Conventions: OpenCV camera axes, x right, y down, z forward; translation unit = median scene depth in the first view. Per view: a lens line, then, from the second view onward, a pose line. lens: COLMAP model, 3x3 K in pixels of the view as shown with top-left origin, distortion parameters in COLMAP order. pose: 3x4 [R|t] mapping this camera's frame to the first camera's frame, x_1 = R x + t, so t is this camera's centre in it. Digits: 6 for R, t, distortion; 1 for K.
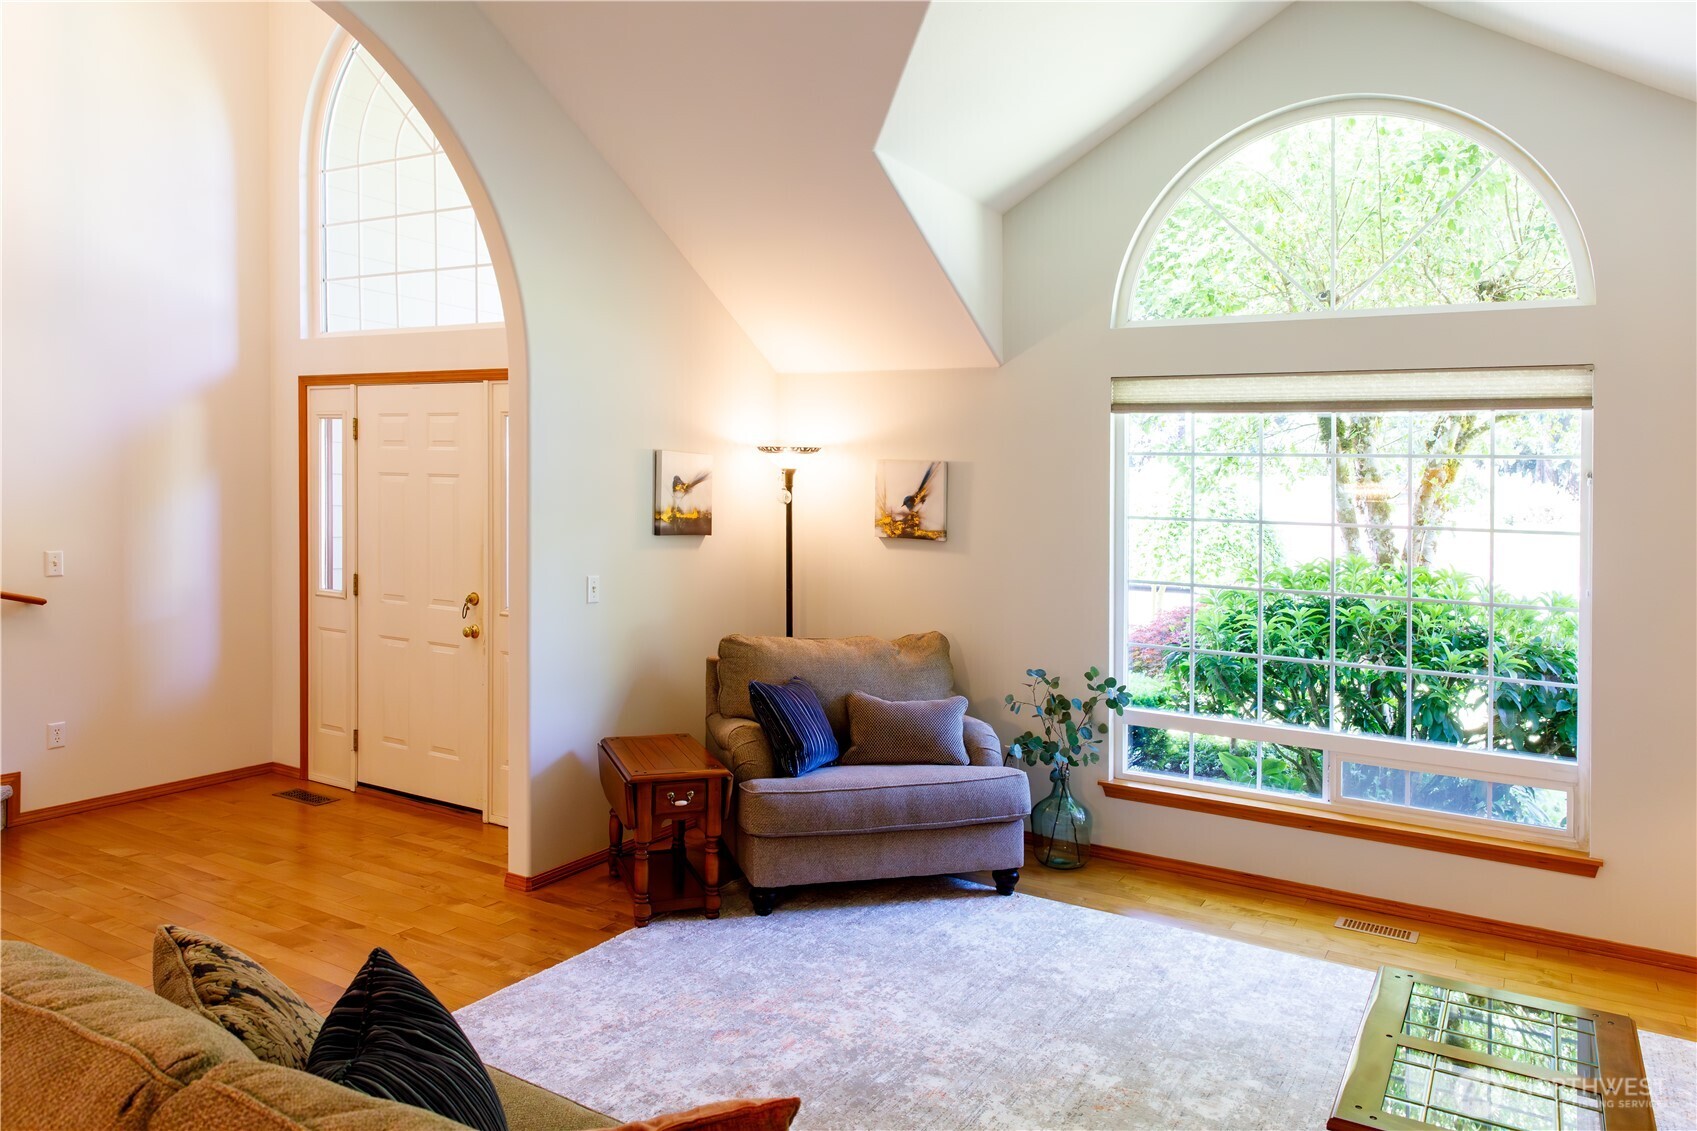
lens RADIAL K [[1201.5, 0, 876.9], [0, 1201.5, 506.5], [0, 0, 1]] dist [-0.001873, -0.002059]
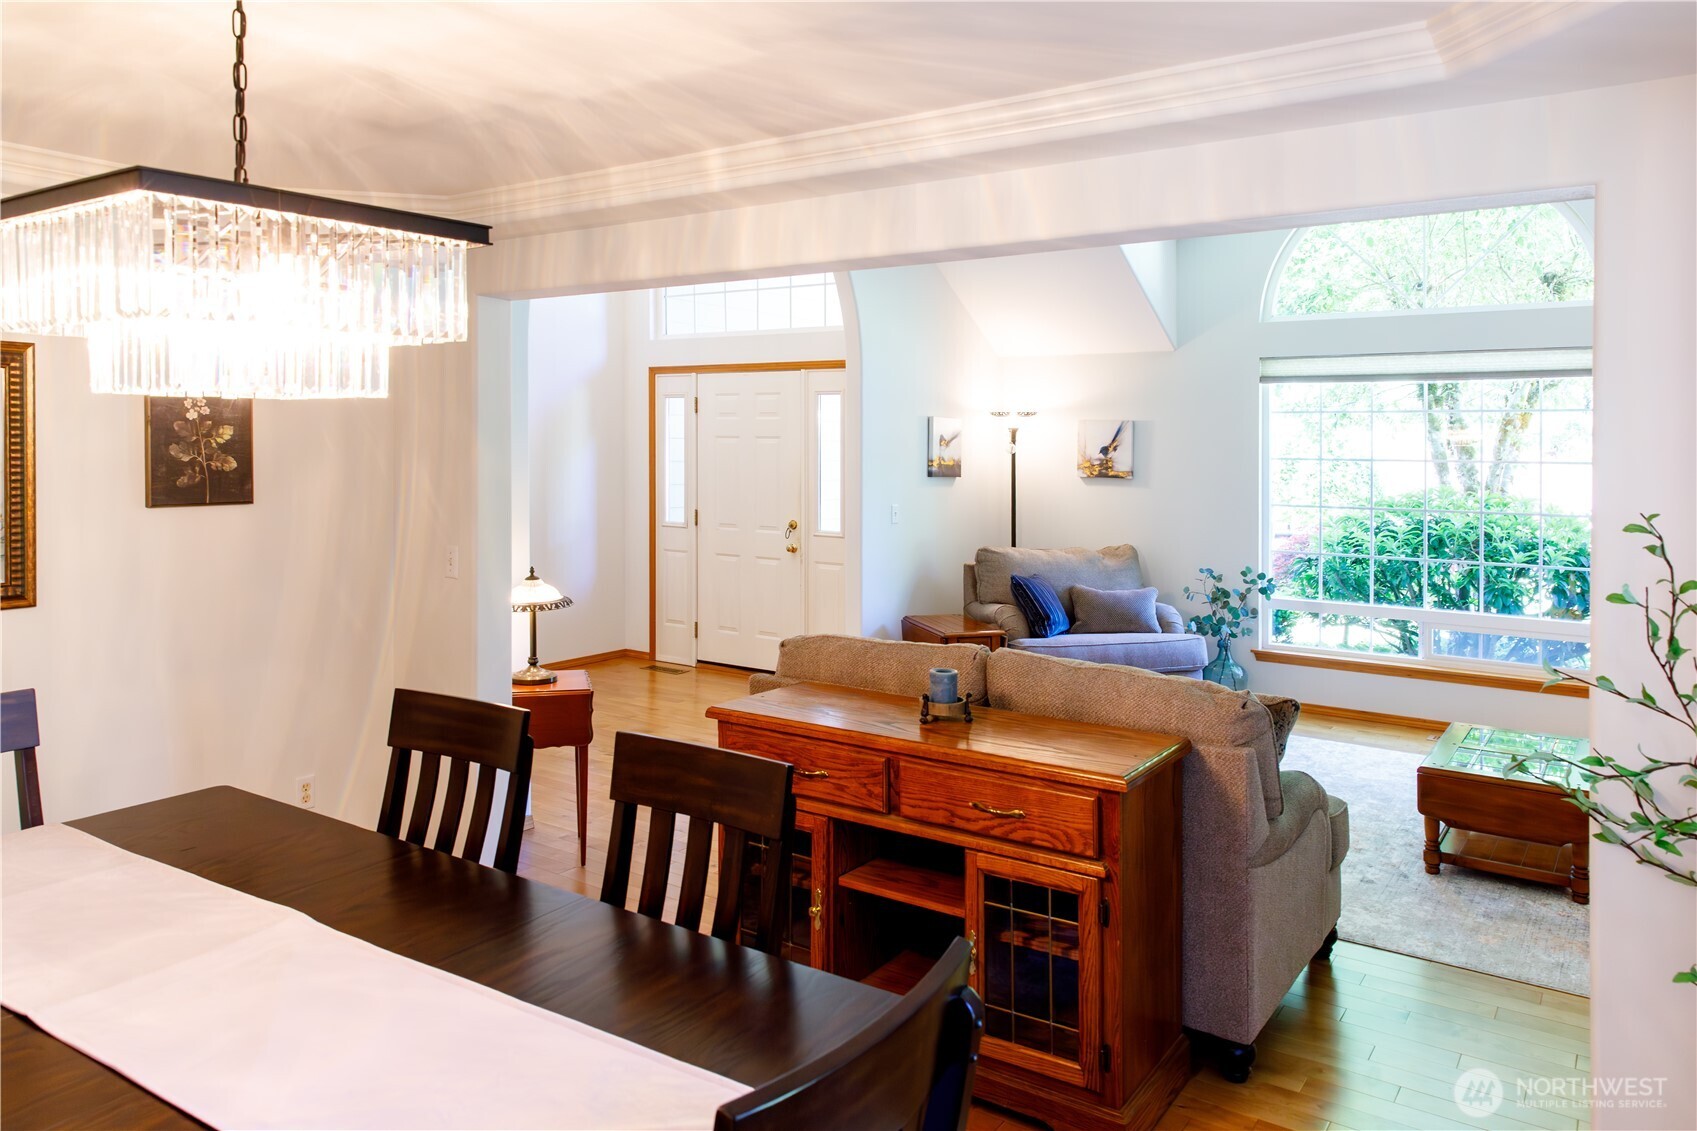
lens RADIAL K [[1201.5, 0, 855.5], [0, 1201.5, 496.1], [0, 0, 1]] dist [-0.001873, -0.002059]
pose [[0.995997, -0.013705, -0.088329, -0.140468], [0.016139, 0.999508, 0.026902, 0.006843], [0.087917, -0.028220, 0.995728, -0.400808]]
